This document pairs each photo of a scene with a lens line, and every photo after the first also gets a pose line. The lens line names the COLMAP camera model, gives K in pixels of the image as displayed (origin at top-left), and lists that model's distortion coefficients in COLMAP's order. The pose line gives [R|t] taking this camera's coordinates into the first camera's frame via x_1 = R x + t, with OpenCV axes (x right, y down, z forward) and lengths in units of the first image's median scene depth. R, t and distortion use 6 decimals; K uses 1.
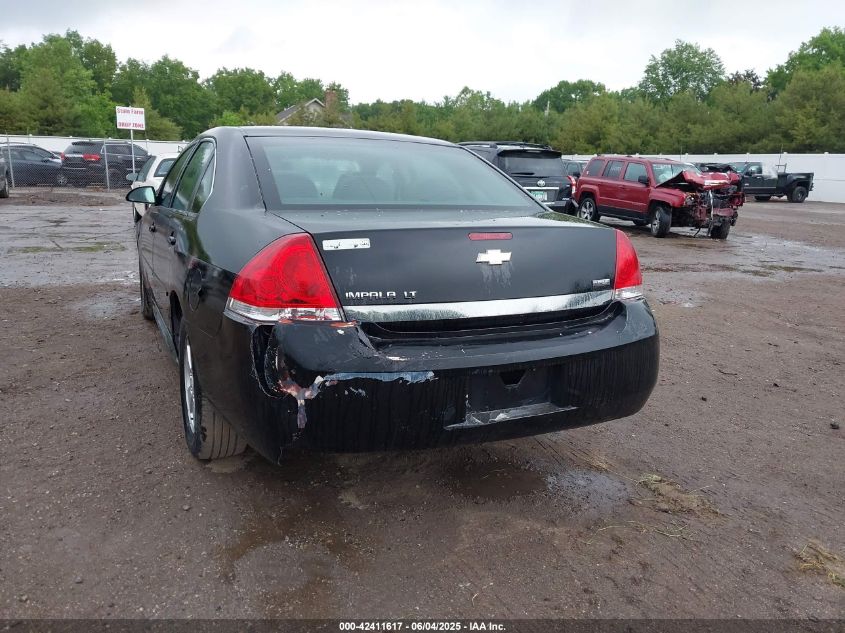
lens RADIAL K [[660.4, 0, 425.4], [0, 660.4, 314.3], [0, 0, 1]] dist [-0.011686, 0.008186]
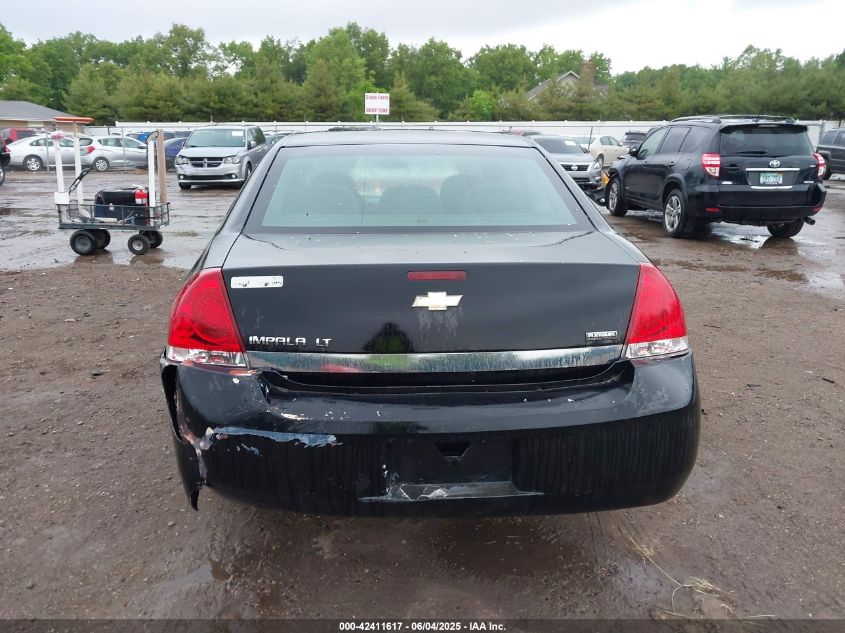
lens RADIAL K [[660.4, 0, 422.6], [0, 660.4, 319.8], [0, 0, 1]] dist [-0.011686, 0.008186]
pose [[0.928933, 0.068456, -0.363865, 0.343138], [-0.052359, 0.997171, 0.053932, -0.094614], [0.366528, -0.031048, 0.929889, 0.204987]]
